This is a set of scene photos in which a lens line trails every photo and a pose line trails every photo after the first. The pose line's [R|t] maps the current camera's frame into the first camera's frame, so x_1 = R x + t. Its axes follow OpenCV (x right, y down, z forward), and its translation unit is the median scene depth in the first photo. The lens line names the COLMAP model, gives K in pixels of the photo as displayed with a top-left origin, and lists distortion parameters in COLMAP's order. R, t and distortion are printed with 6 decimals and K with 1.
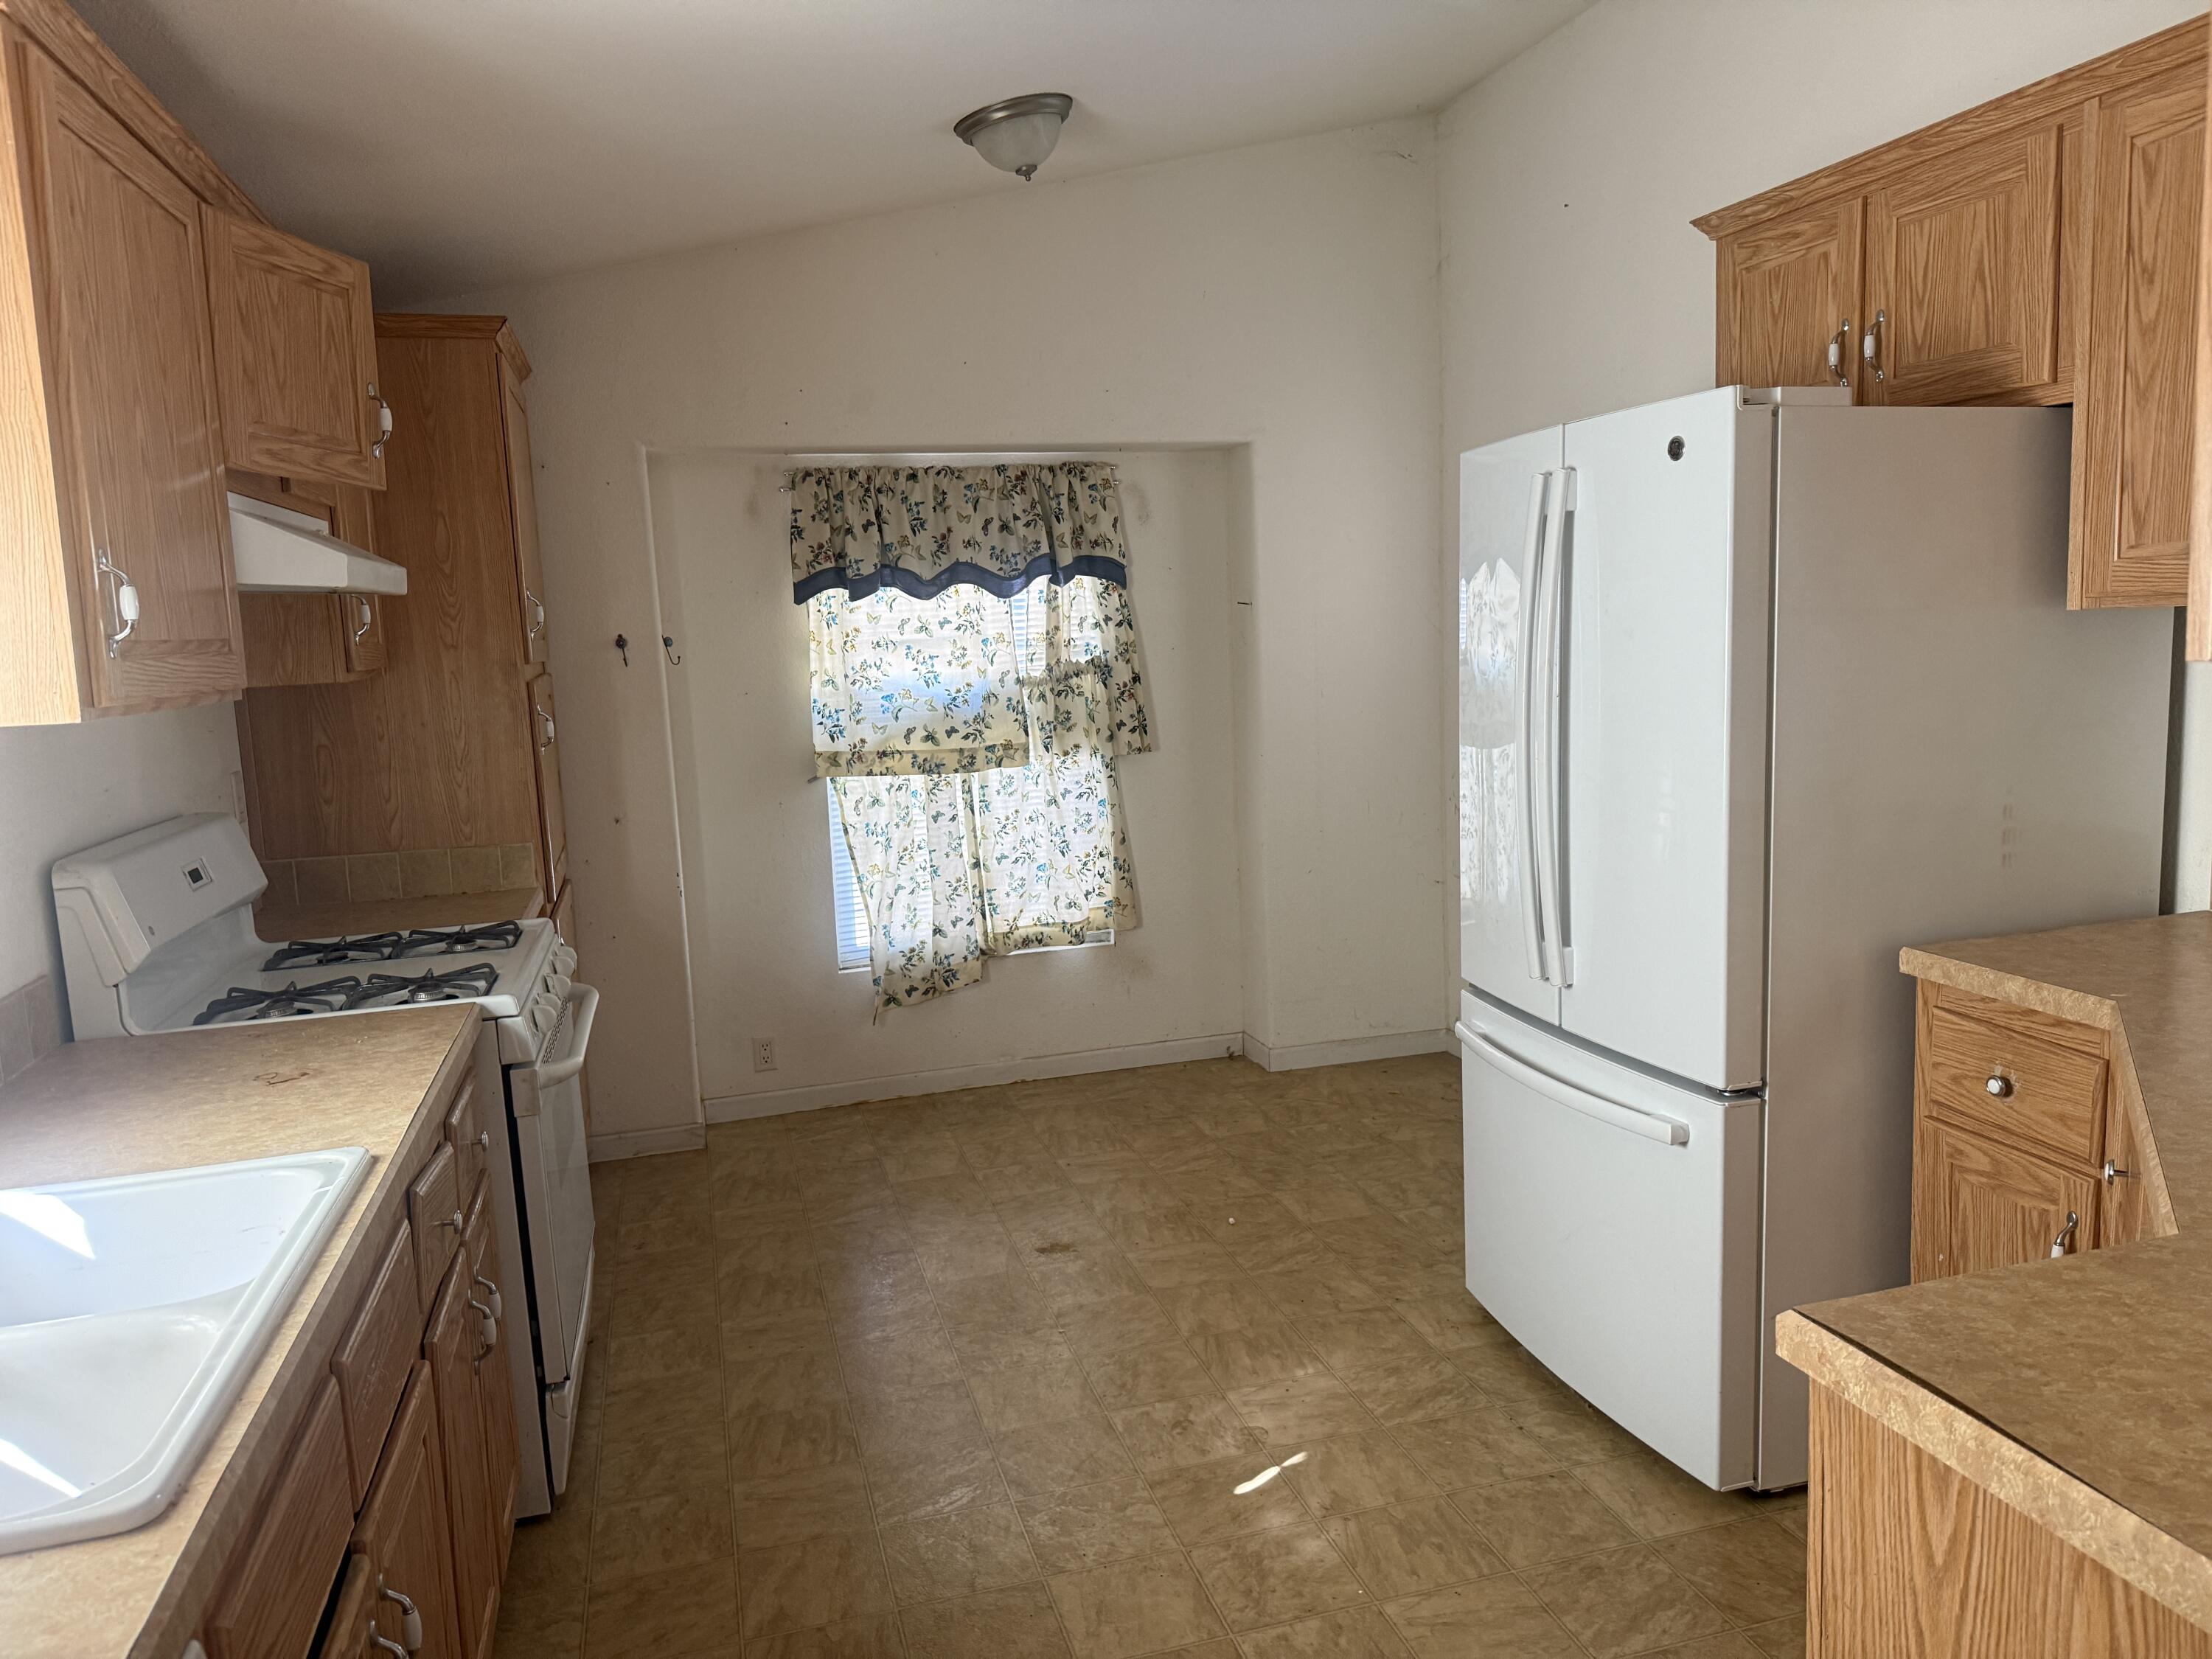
lens RADIAL K [[1572.1, 0, 1106.0], [0, 1572.1, 829.5], [0, 0, 1]] dist [0.005081, -0.002986]
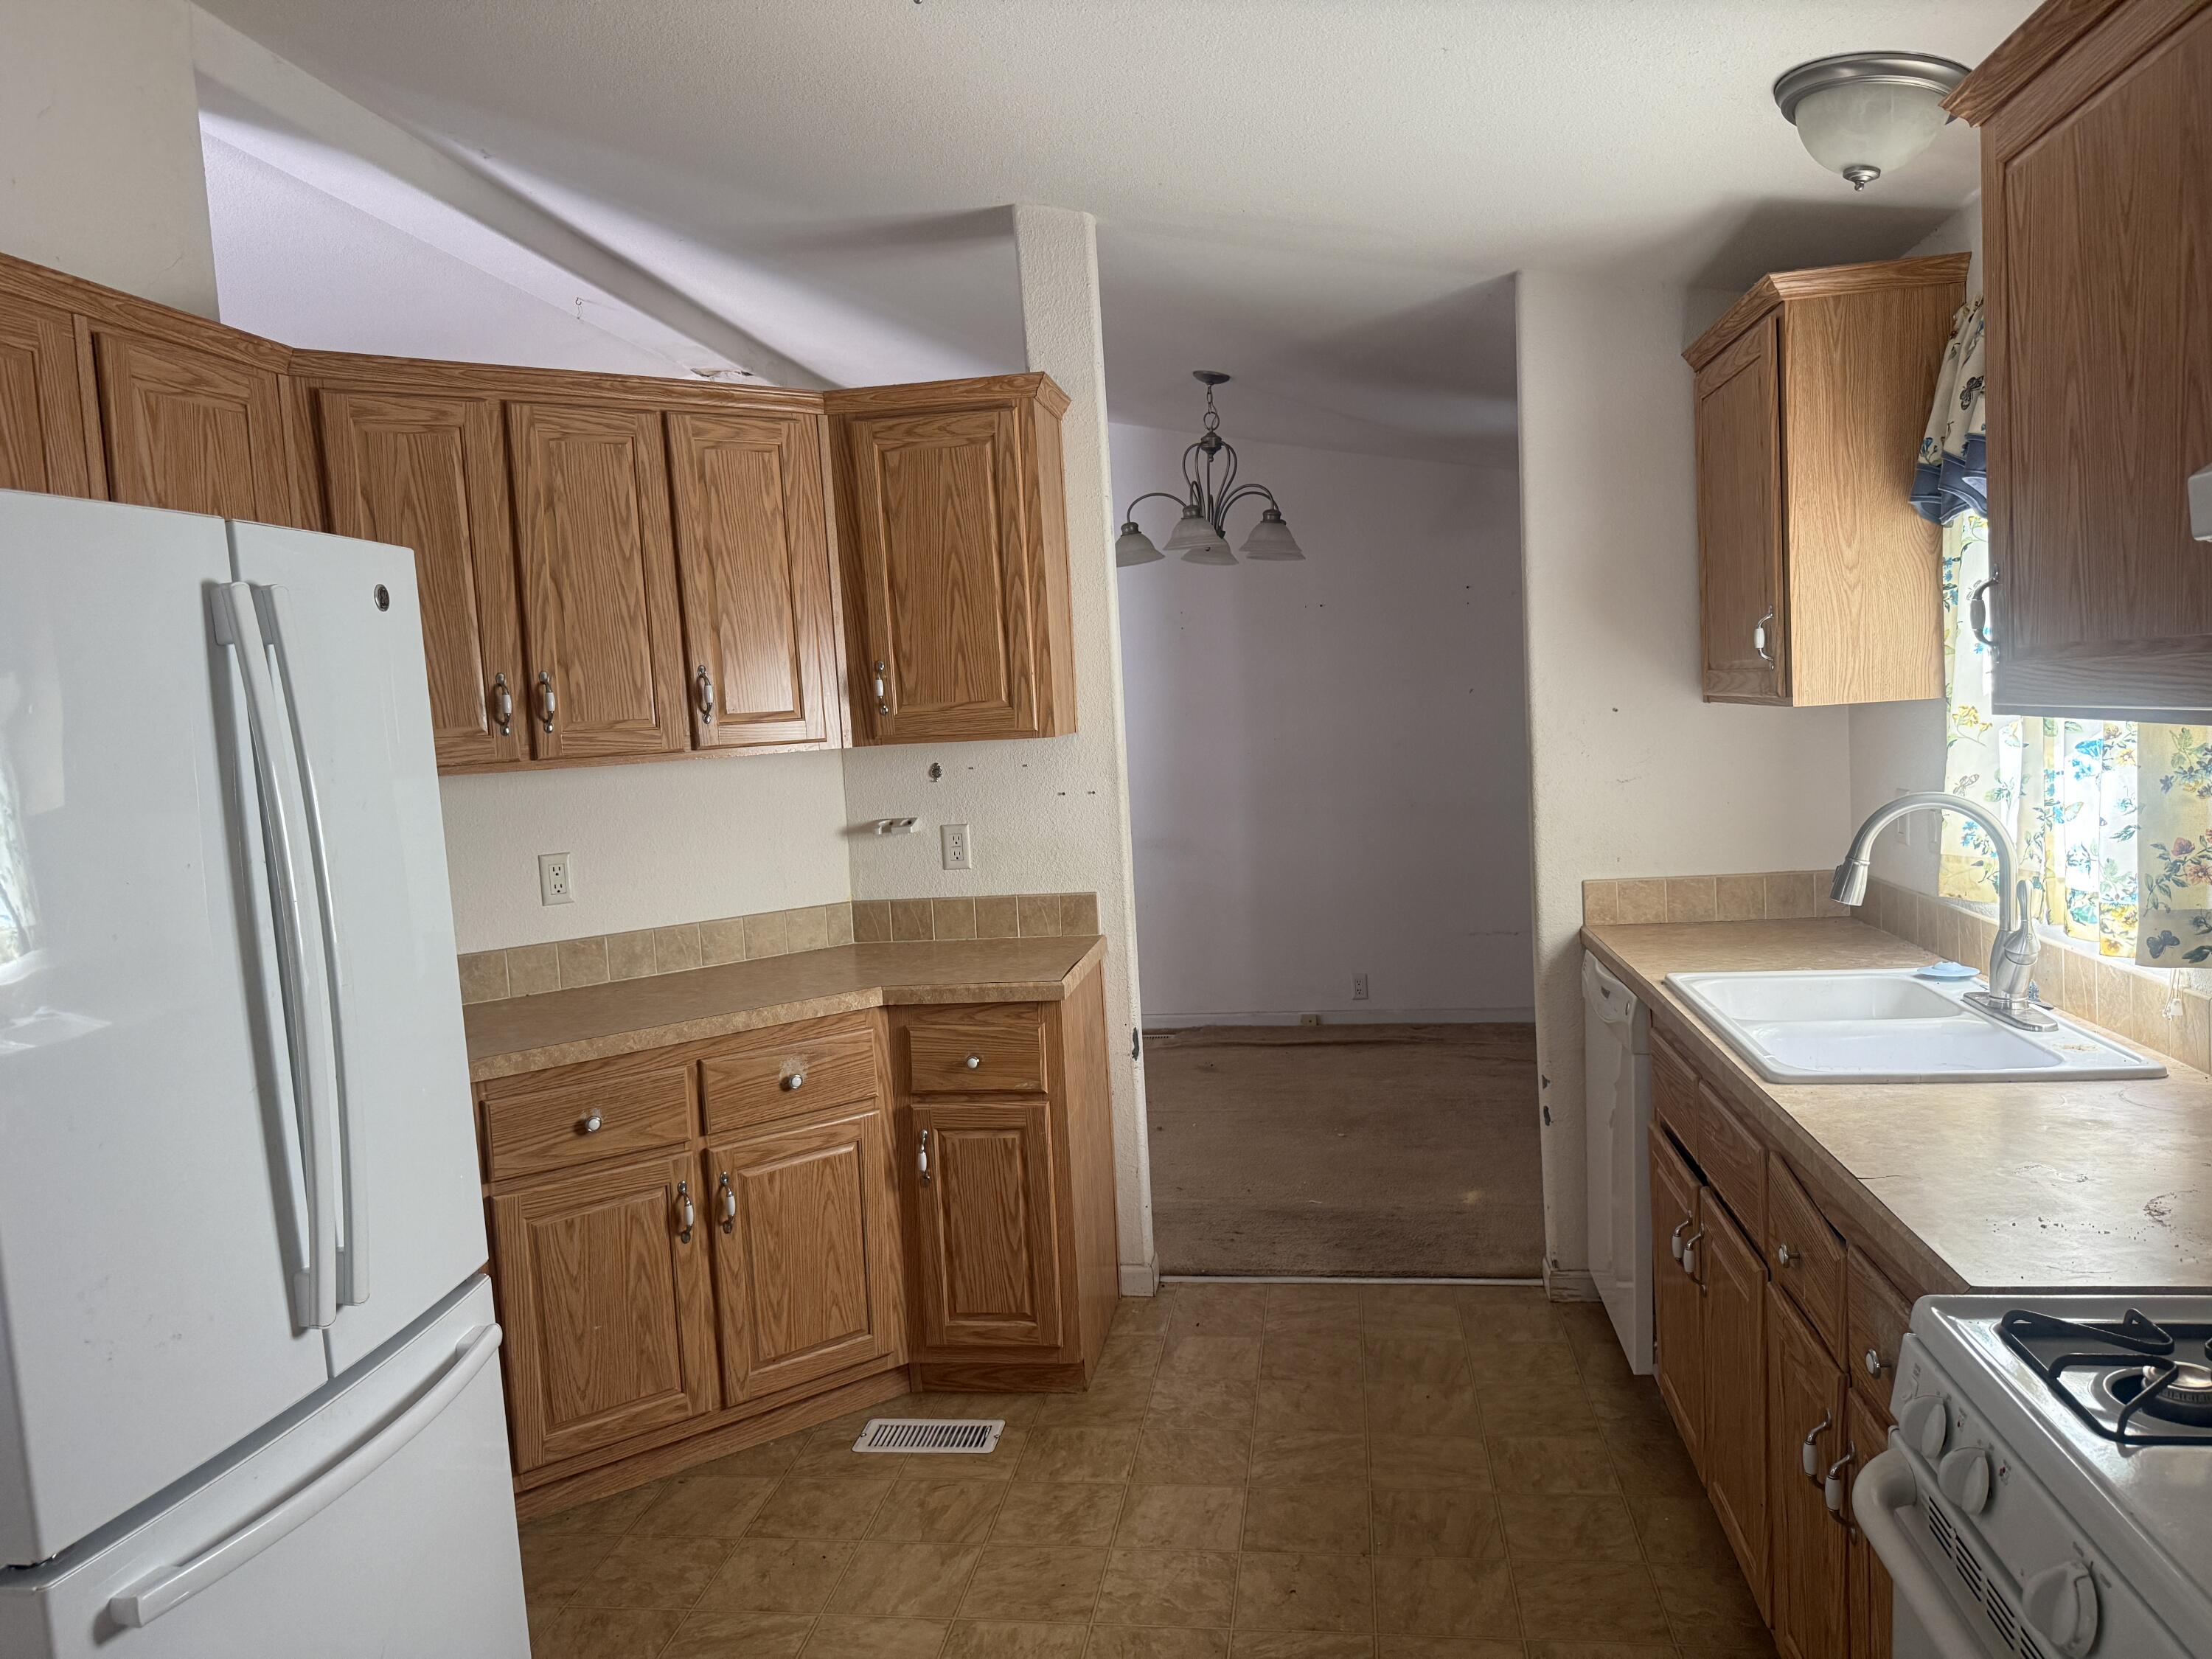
lens RADIAL K [[1572.1, 0, 1106.0], [0, 1572.1, 829.5], [0, 0, 1]] dist [0.005081, -0.002986]
pose [[-0.907899, 0.061782, 0.414610, -0.390273], [0.151165, 0.970783, 0.186359, -0.225197], [-0.390983, 0.231870, -0.890712, 1.723400]]
